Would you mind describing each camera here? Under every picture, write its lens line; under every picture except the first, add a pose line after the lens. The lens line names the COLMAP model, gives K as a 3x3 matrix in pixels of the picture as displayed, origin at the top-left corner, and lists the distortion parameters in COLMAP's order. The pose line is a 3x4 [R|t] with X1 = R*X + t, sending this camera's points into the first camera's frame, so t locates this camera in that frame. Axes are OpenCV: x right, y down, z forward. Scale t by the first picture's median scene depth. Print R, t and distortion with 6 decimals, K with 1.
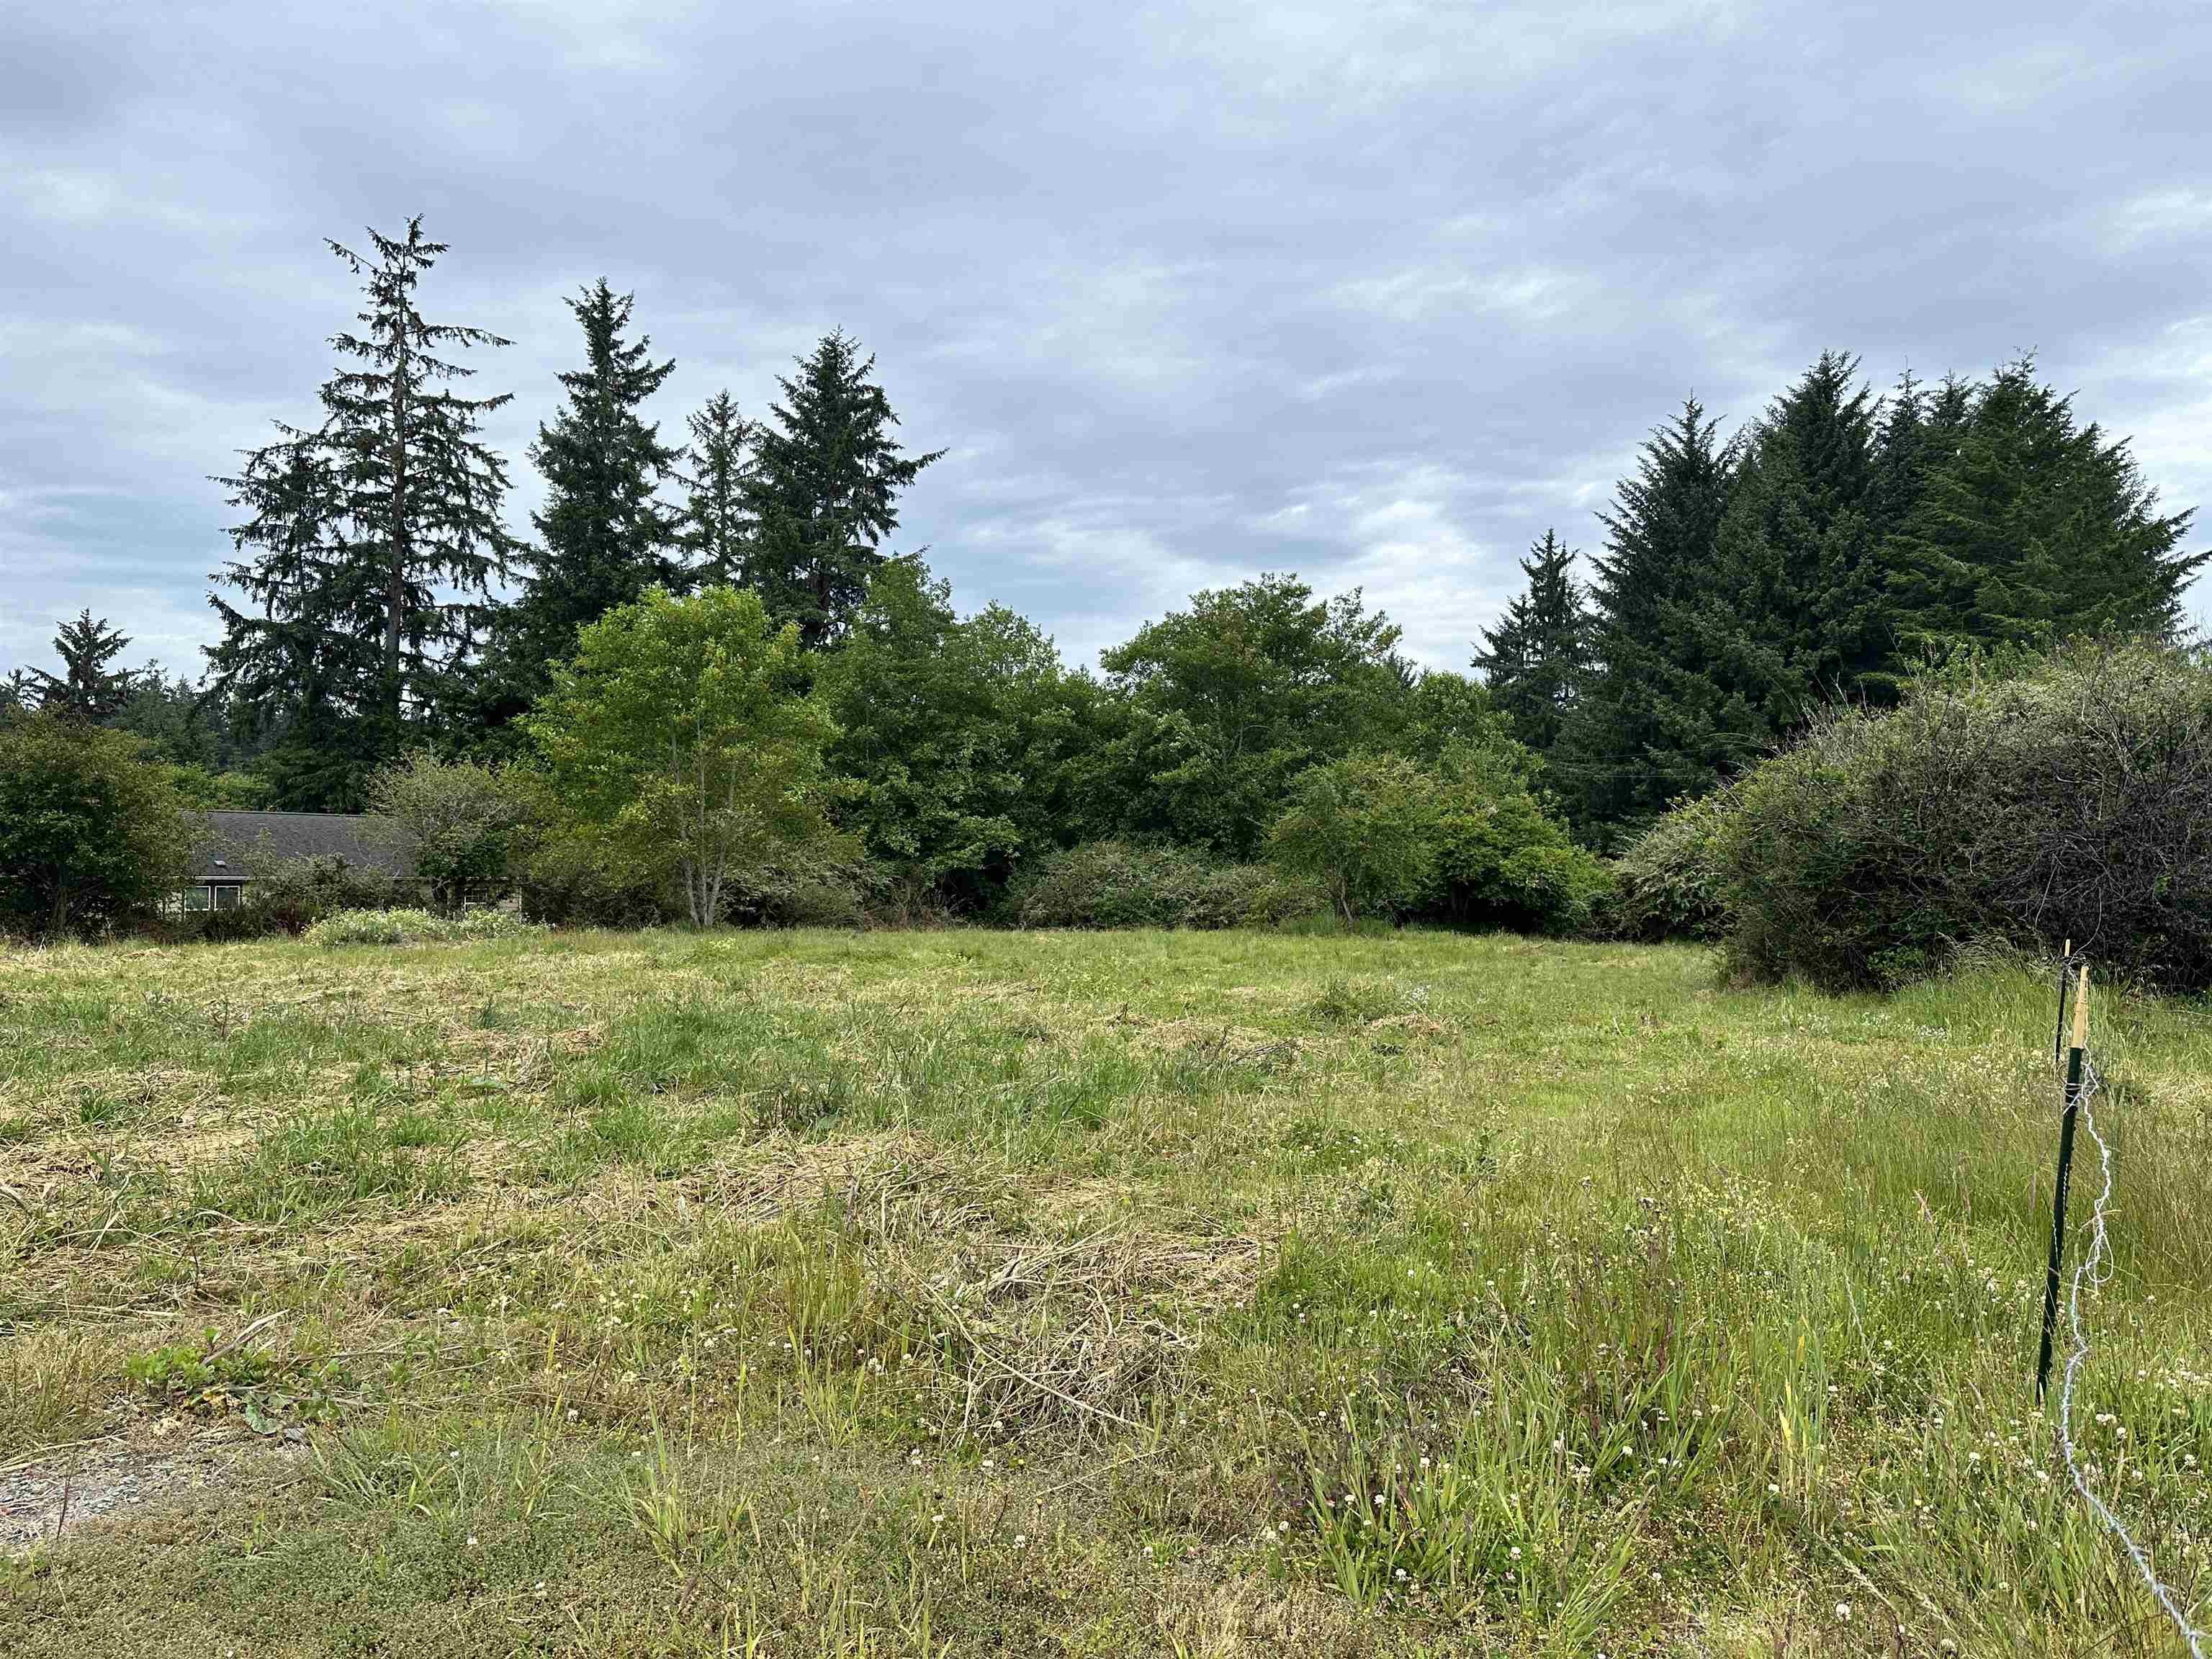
lens RADIAL K [[1567.5, 0, 1149.1], [0, 1567.5, 839.3], [0, 0, 1]] dist [0.145771, -0.223715]
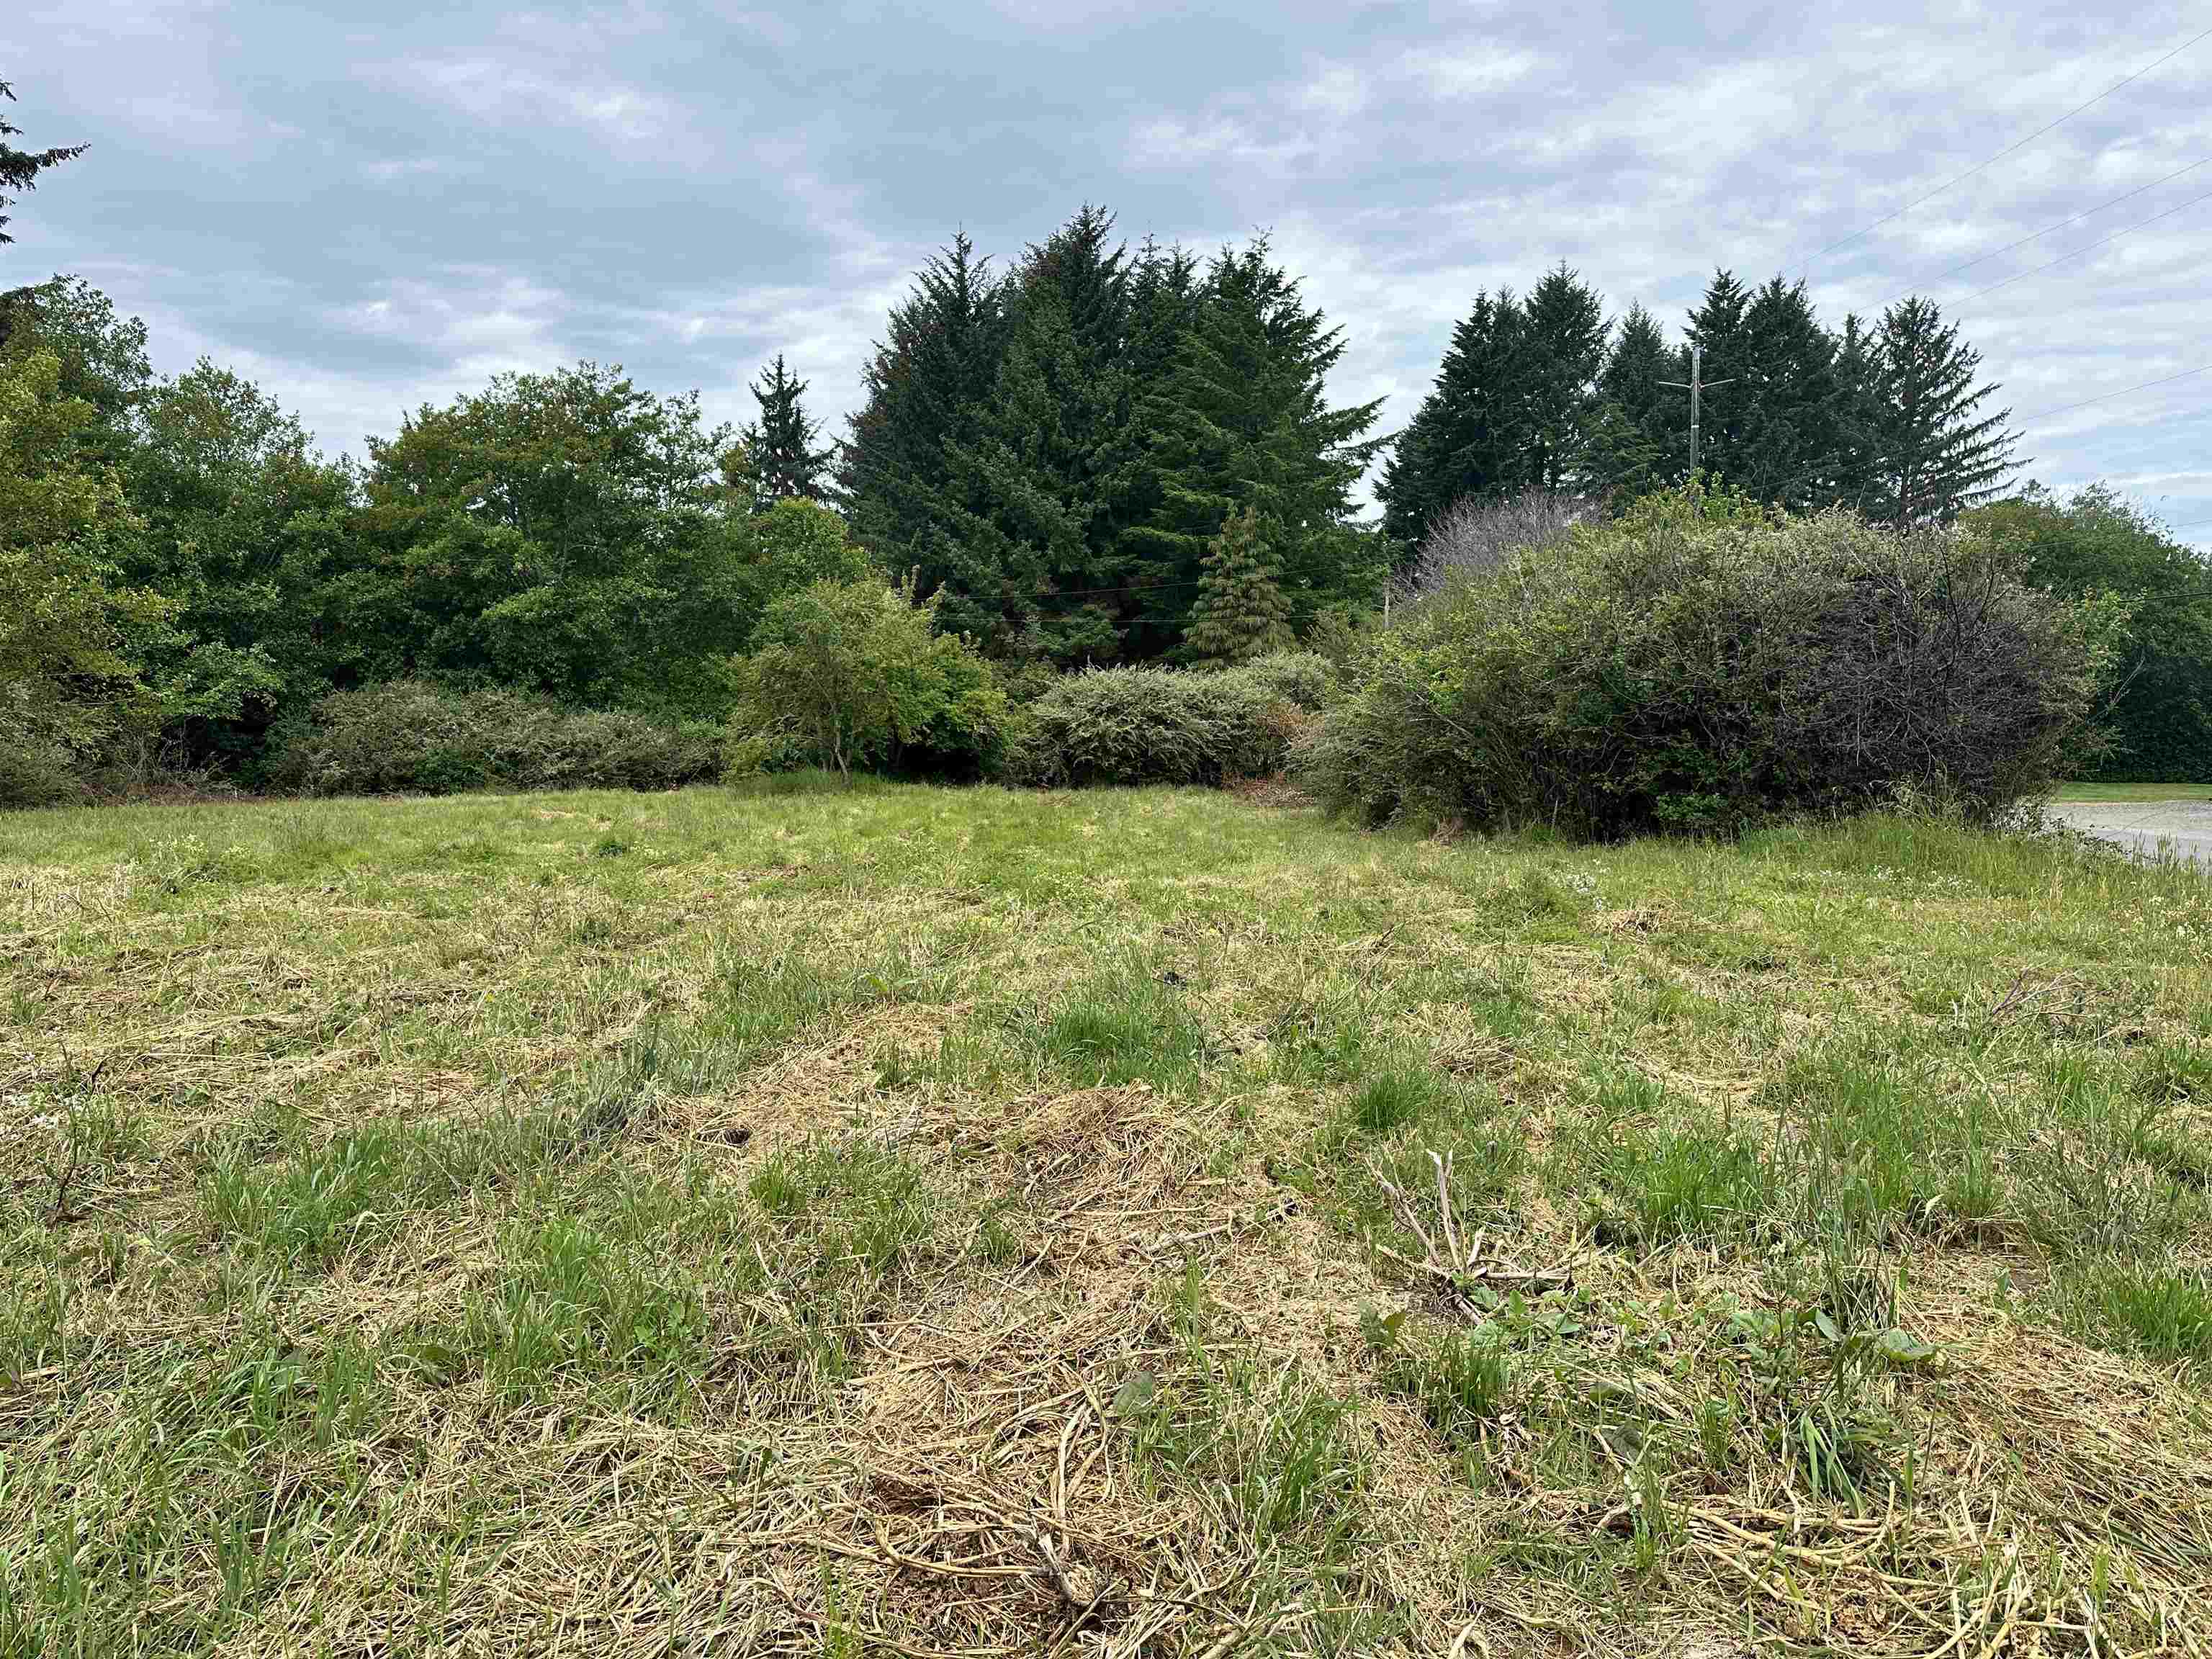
lens RADIAL K [[1523.5, 0, 1103.7], [0, 1523.5, 855.8], [0, 0, 1]] dist [0.137989, -0.199063]
pose [[0.864315, -0.053691, 0.500077, -0.092635], [-0.002871, 0.993743, 0.111656, 0.000374], [-0.502942, -0.097942, 0.858753, 0.102141]]
